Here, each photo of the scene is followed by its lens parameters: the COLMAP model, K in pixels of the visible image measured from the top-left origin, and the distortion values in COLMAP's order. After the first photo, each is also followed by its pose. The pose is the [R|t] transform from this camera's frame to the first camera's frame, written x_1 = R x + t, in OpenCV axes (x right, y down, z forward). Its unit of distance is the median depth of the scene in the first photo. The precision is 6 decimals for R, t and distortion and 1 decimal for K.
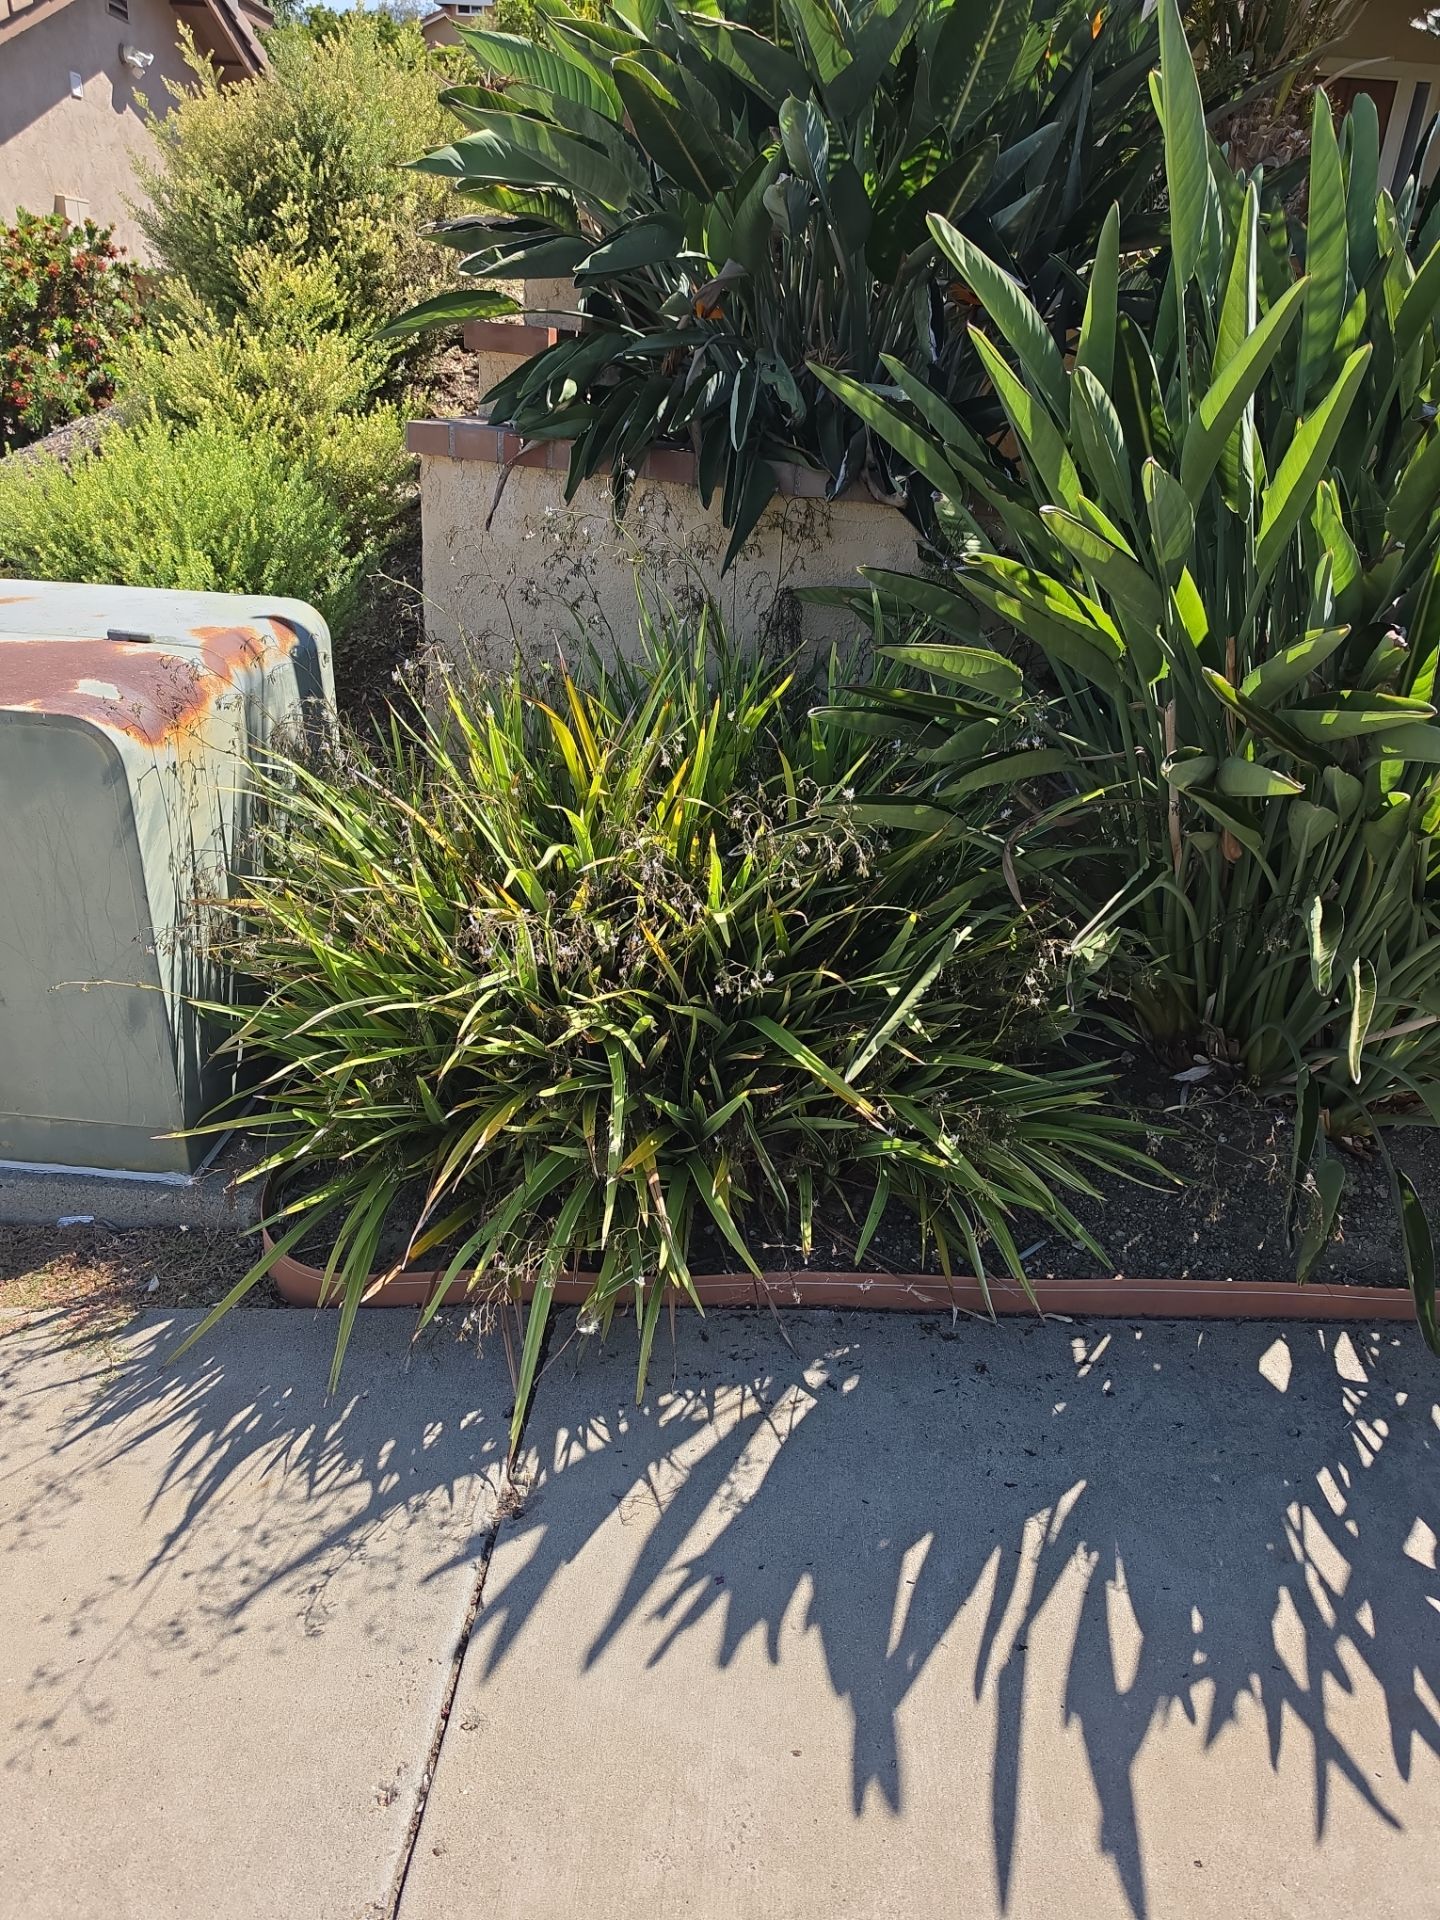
lens RADIAL K [[1391.6, 0, 727.1], [0, 1391.6, 959.3], [0, 0, 1]] dist [0.015872, -0.015748]
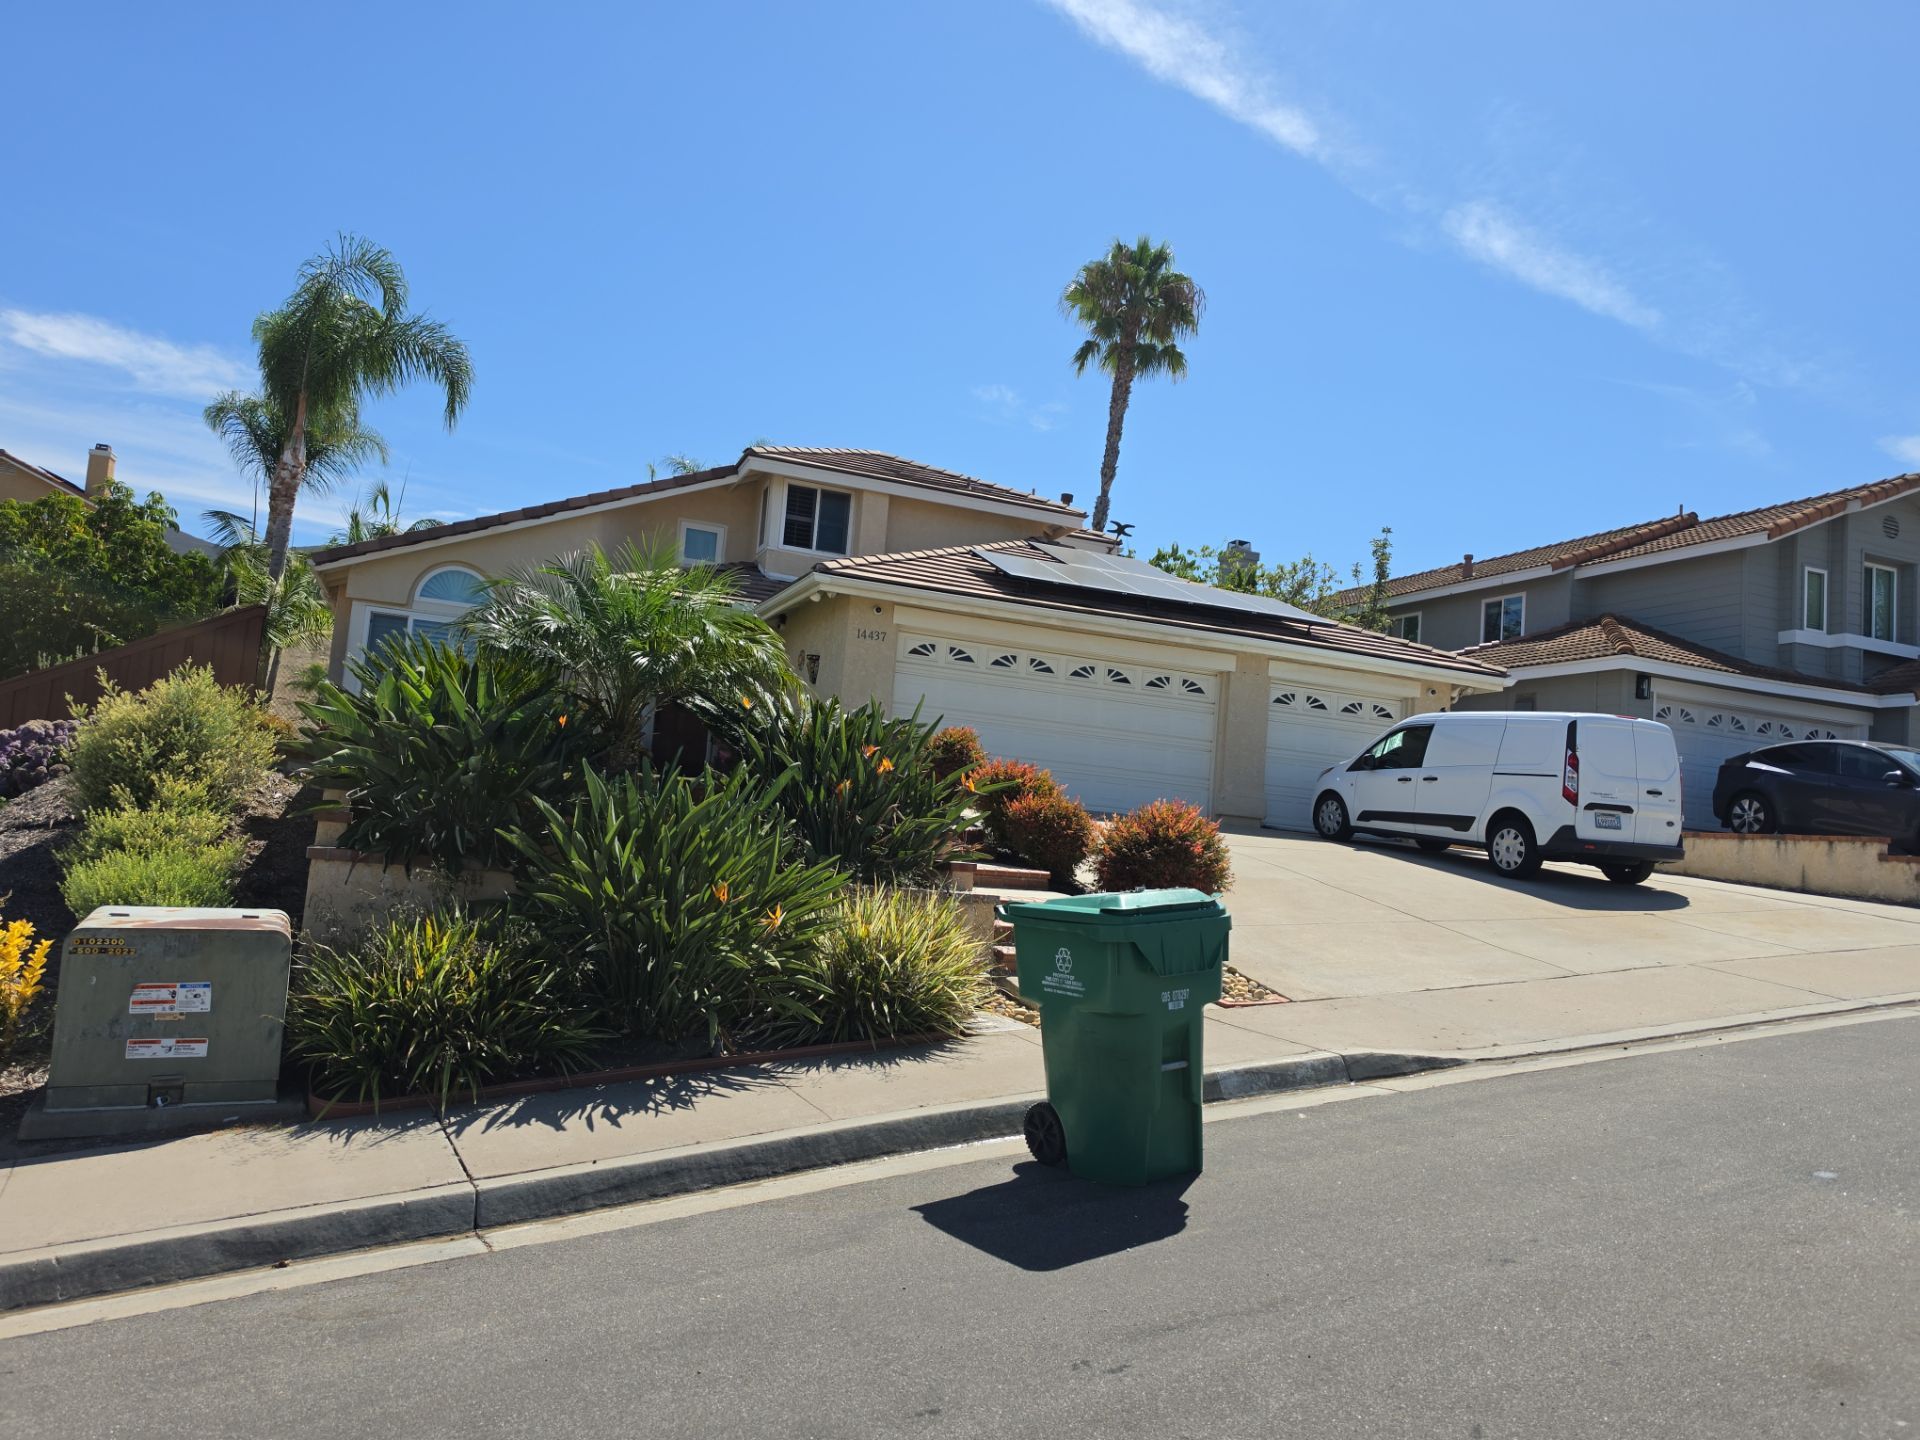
lens RADIAL K [[1391.6, 0, 963.1], [0, 1391.6, 719.0], [0, 0, 1]] dist [0.015872, -0.015748]
pose [[0.858739, 0.035968, 0.511149, -0.827006], [0.195170, 0.899383, -0.391176, 1.044974], [-0.473788, 0.435679, 0.765316, -2.666838]]
